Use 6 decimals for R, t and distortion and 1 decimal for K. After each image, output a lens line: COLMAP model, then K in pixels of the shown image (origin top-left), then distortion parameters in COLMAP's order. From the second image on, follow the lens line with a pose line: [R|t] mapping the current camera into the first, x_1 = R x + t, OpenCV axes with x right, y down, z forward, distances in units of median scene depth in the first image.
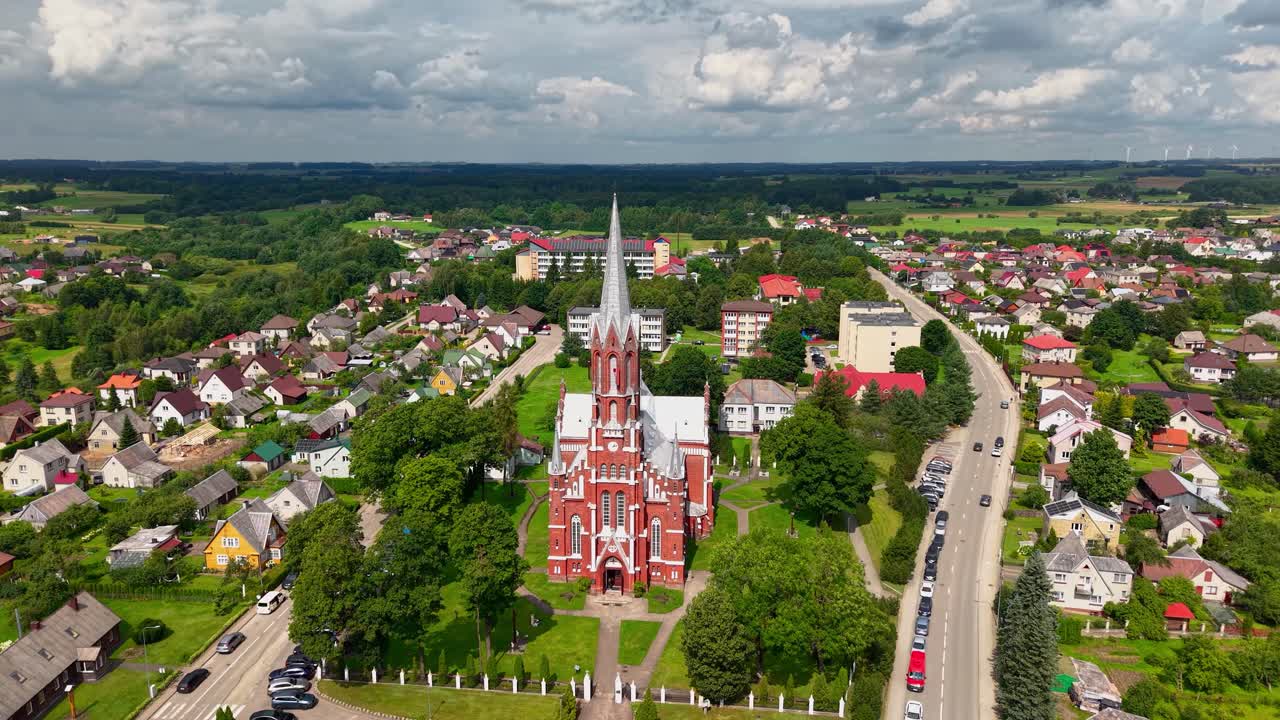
lens RADIAL K [[914.0, 0, 640.0], [0, 914.0, 360.0], [0, 0, 1]] dist [0.042552, -0.075034]
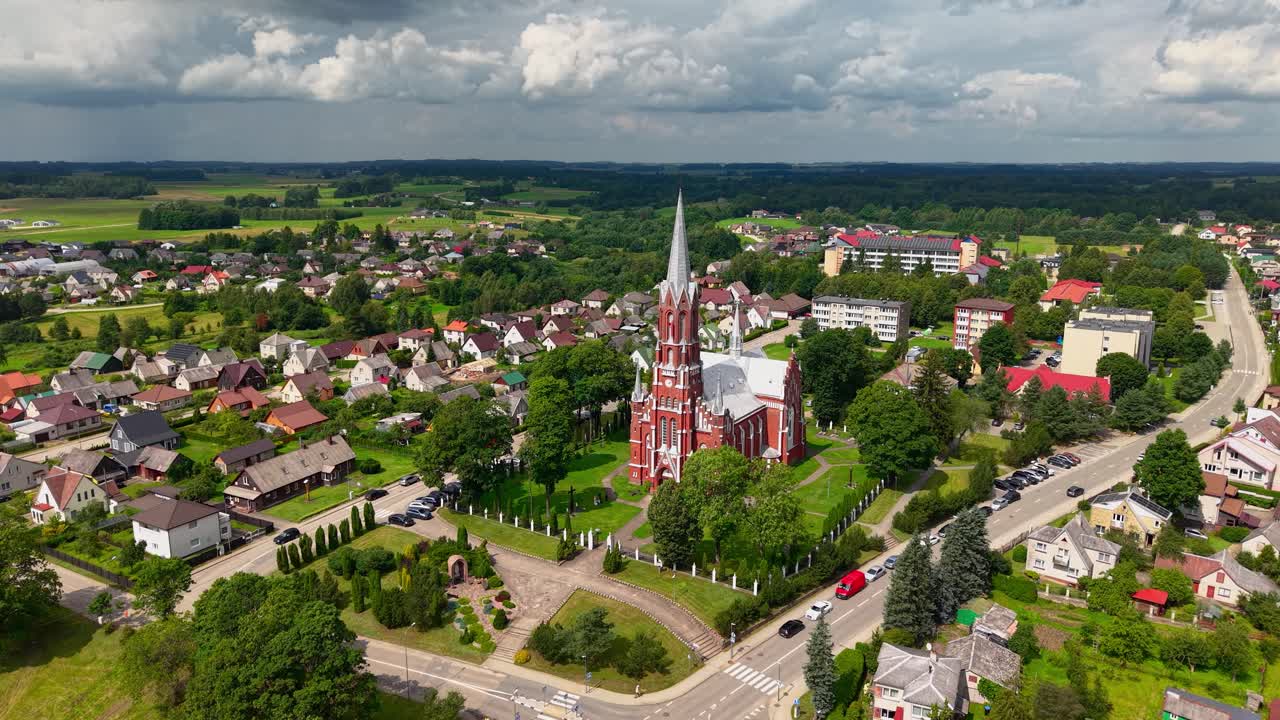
lens RADIAL K [[914.0, 0, 640.0], [0, 914.0, 360.0], [0, 0, 1]] dist [0.042552, -0.075034]
pose [[0.899736, 0.092044, -0.426618, 0.212356], [-0.091760, 0.995554, 0.021272, 0.016271], [0.426679, 0.020007, 0.904182, -0.087928]]
